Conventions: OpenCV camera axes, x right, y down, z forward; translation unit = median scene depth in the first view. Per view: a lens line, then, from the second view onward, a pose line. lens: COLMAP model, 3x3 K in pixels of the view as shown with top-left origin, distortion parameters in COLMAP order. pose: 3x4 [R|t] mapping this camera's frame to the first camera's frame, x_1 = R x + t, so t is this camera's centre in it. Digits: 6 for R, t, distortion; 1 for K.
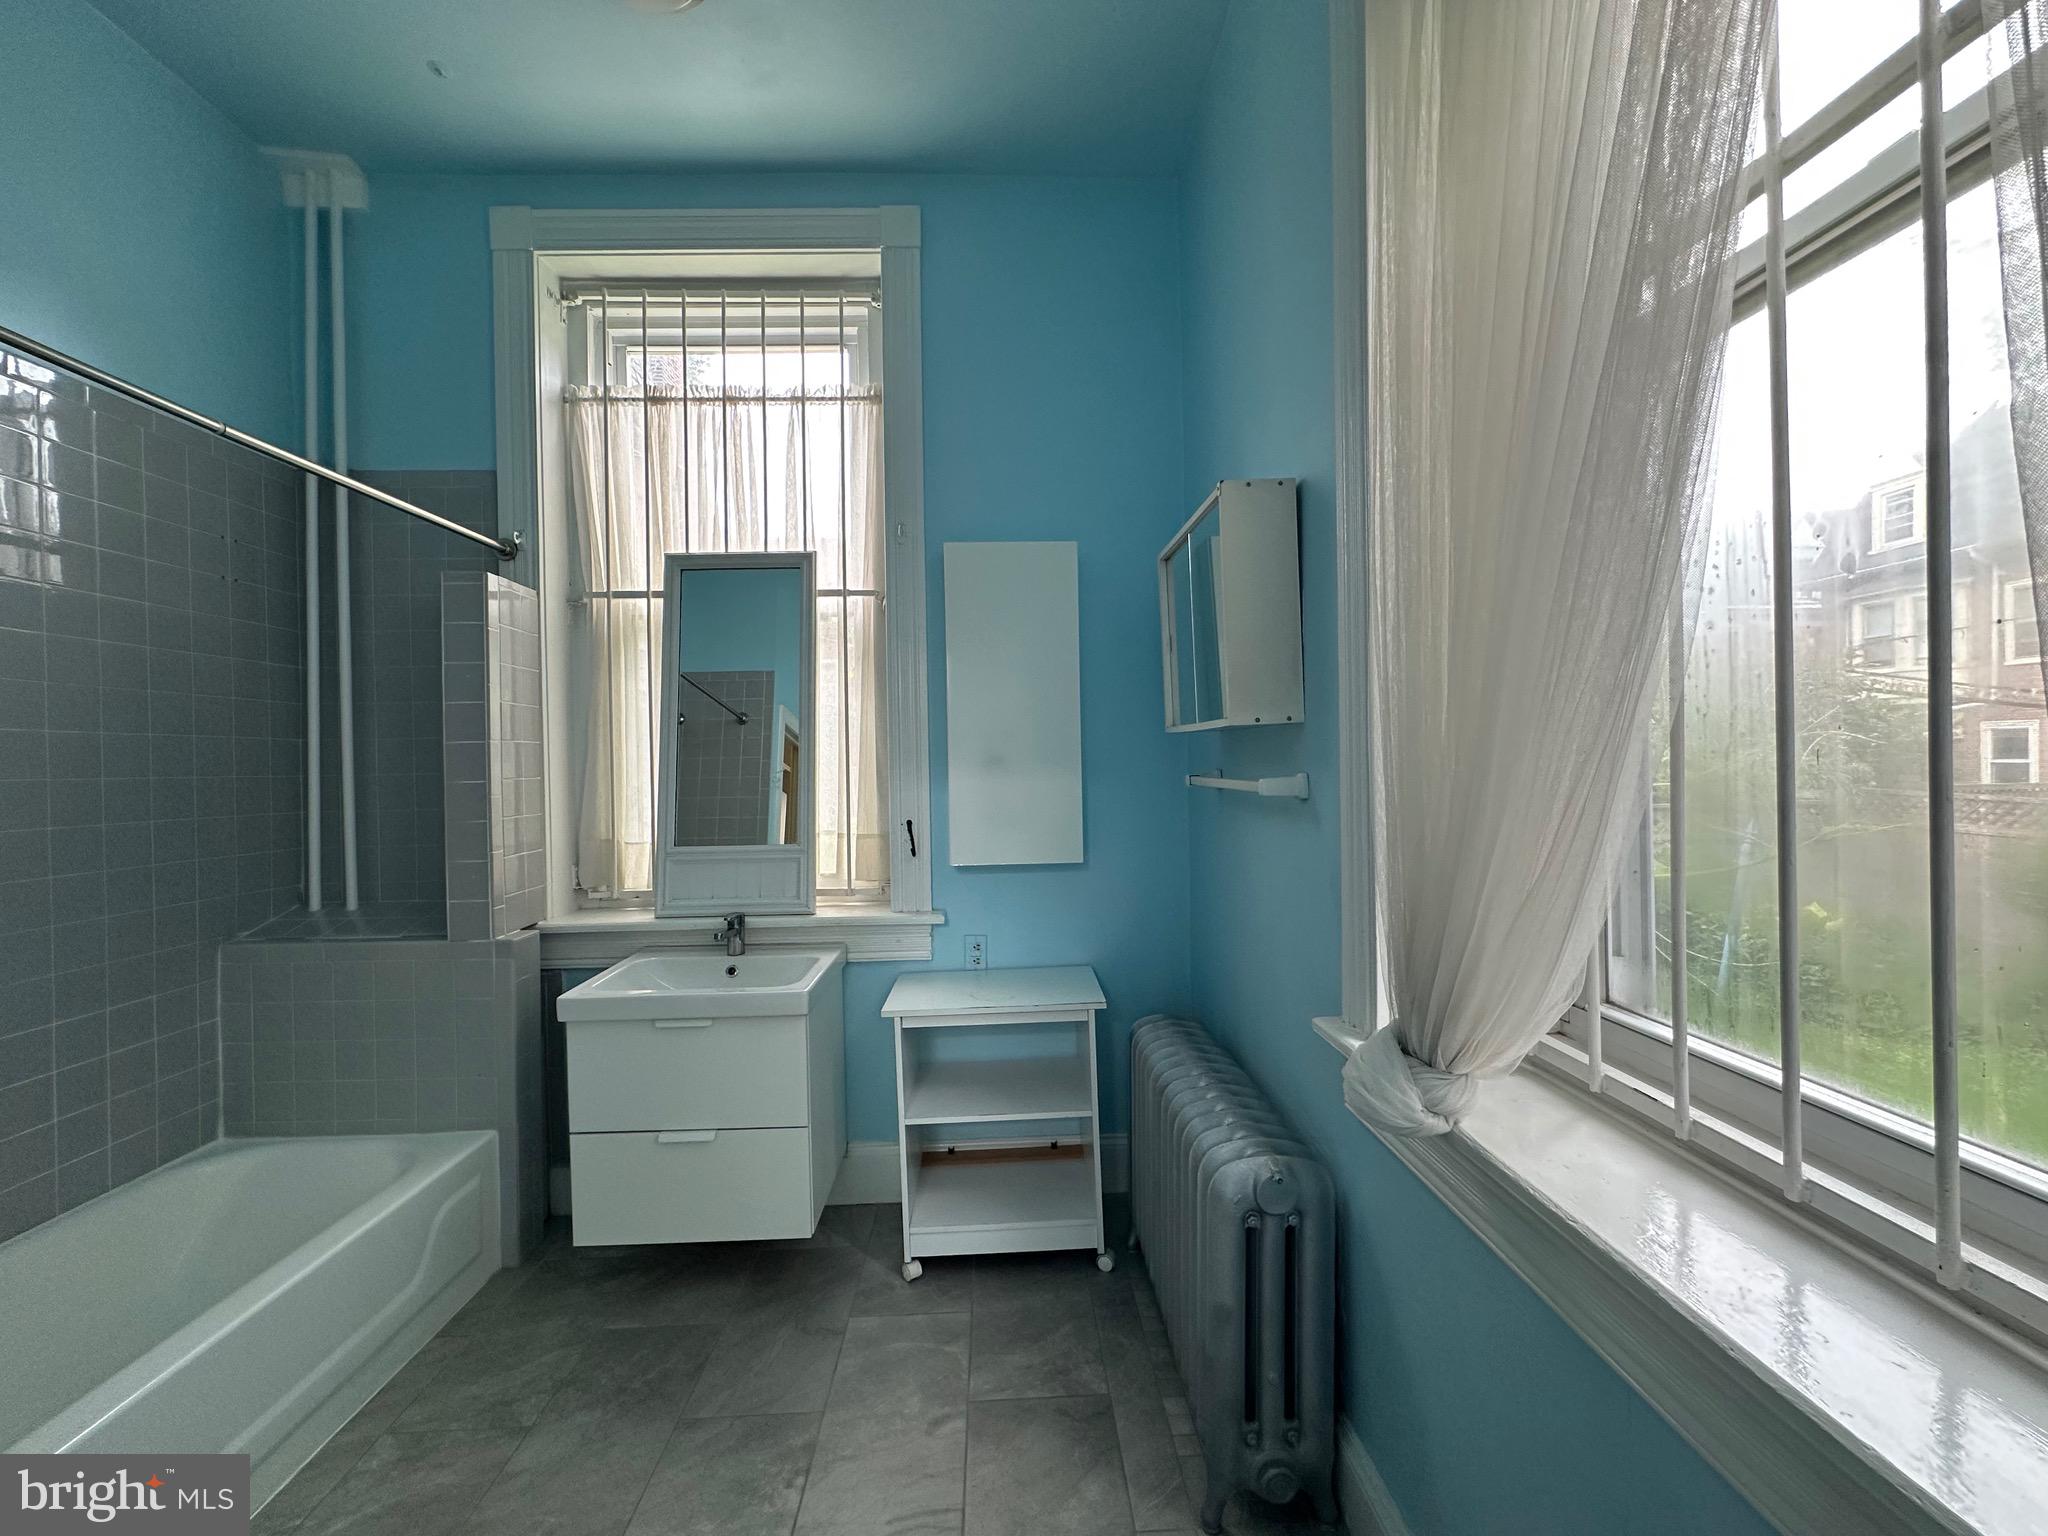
lens RADIAL K [[823.2, 0, 1021.6], [0, 823.2, 765.9], [0, 0, 1]] dist [-0.000743, 0.000442]
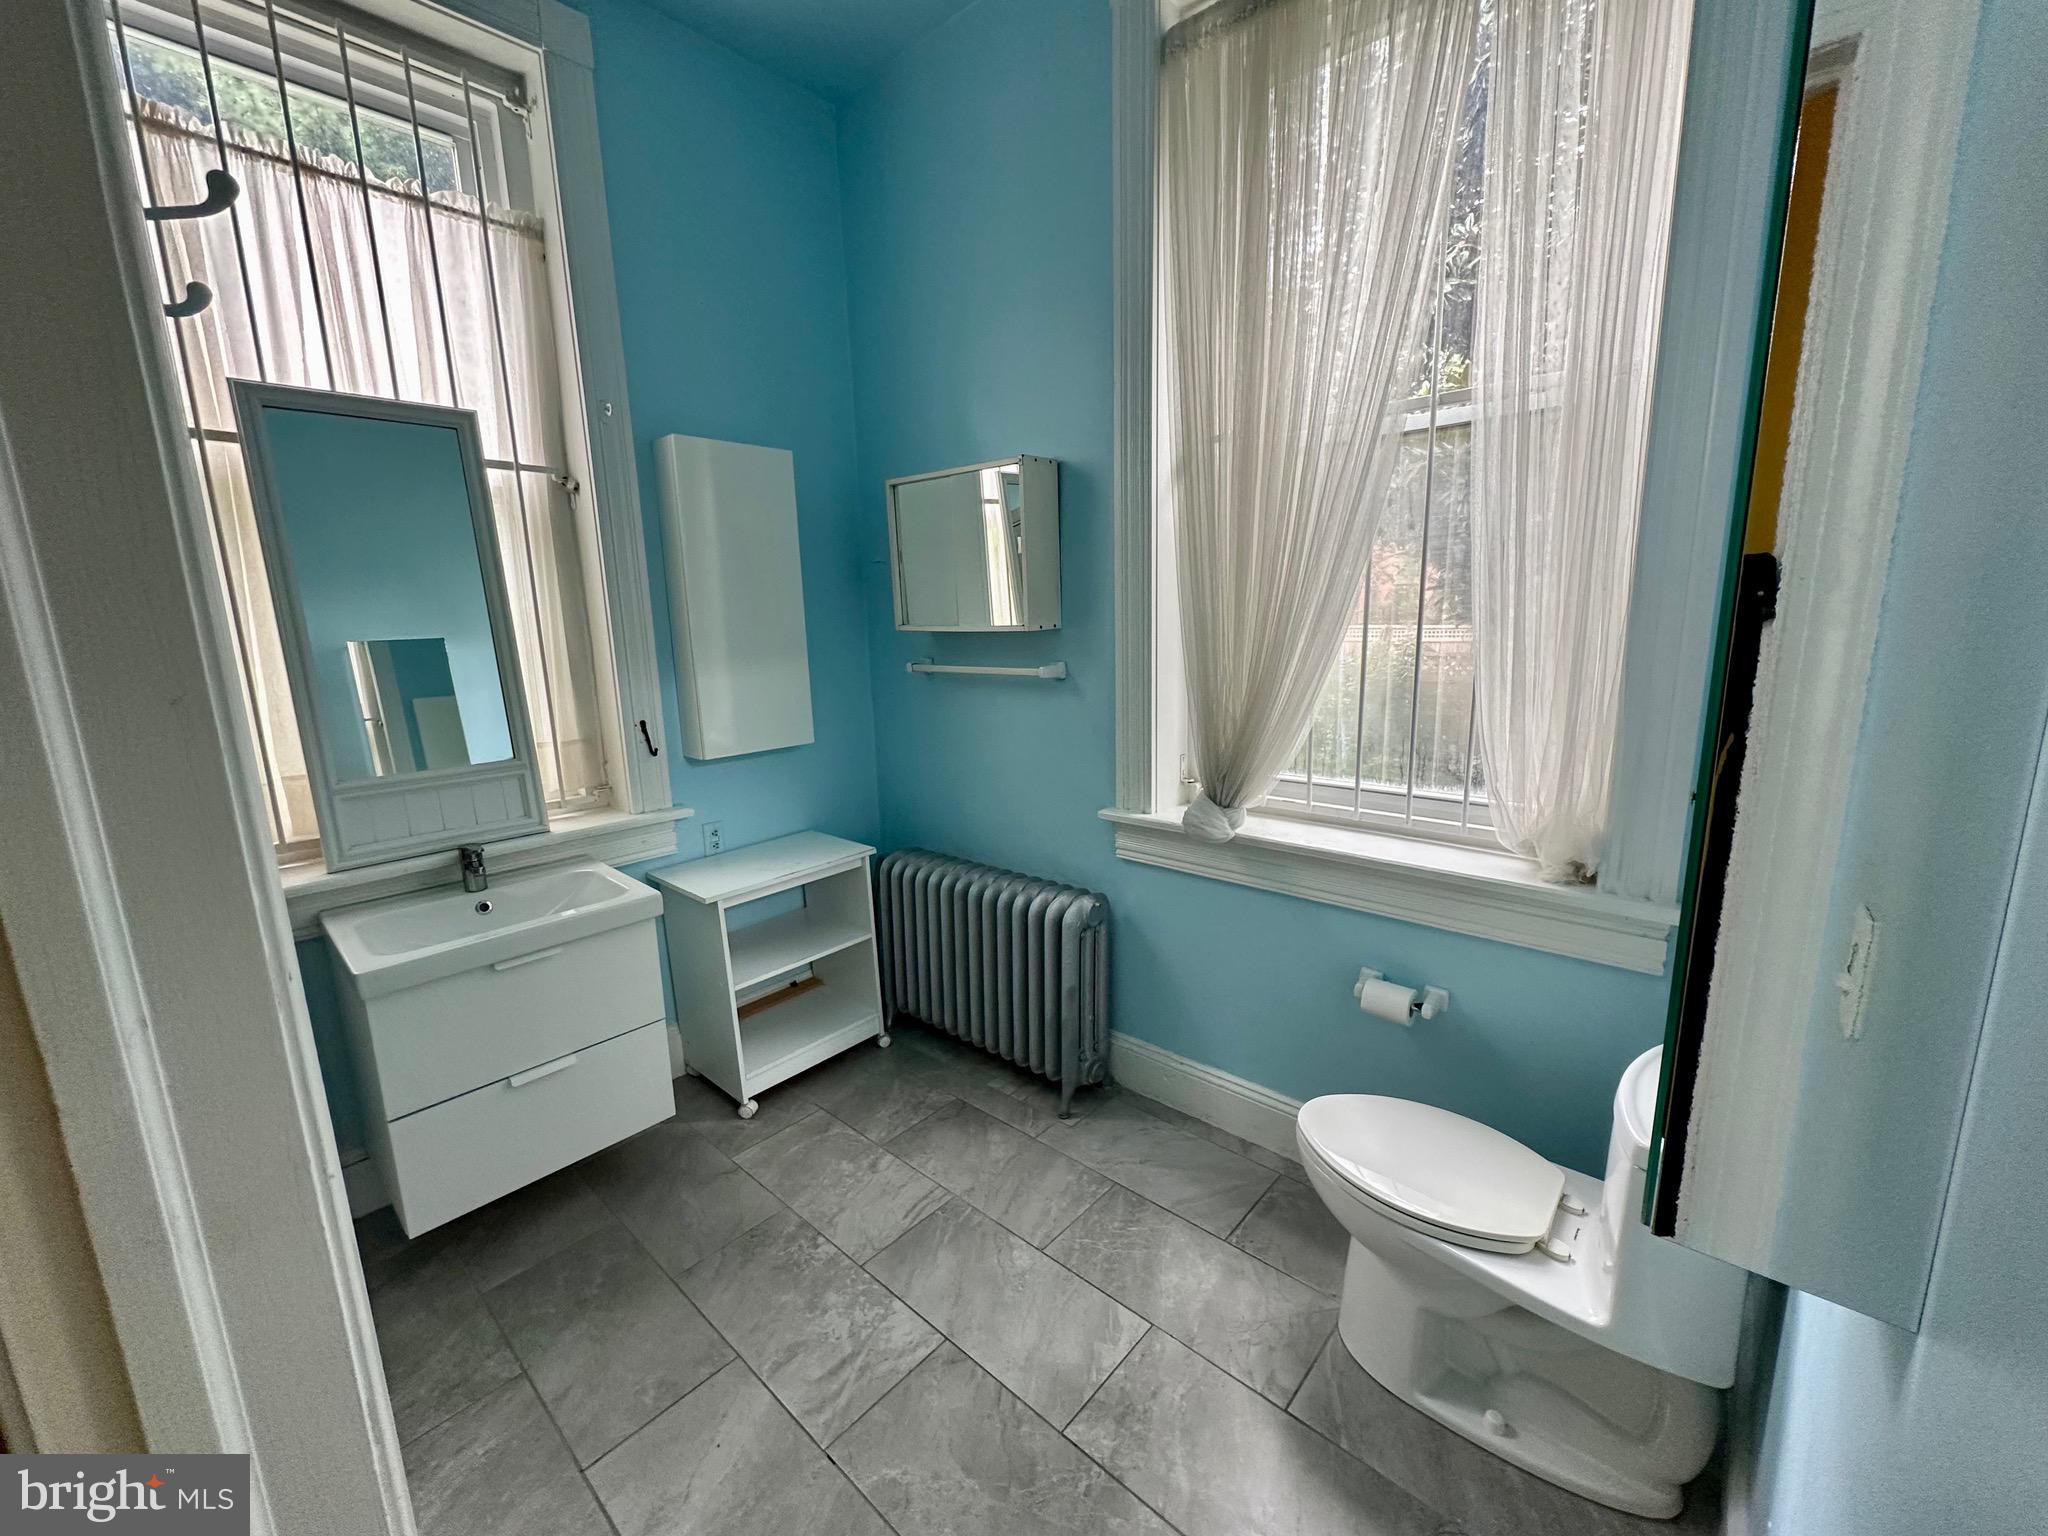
lens RADIAL K [[823.2, 0, 1033.0], [0, 823.2, 769.7], [0, 0, 1]] dist [-0.000743, 0.000442]
pose [[0.688192, -0.135586, 0.712747, -0.562513], [0.017607, 0.985215, 0.170417, -0.038233], [-0.725315, -0.104731, 0.680404, -0.017963]]
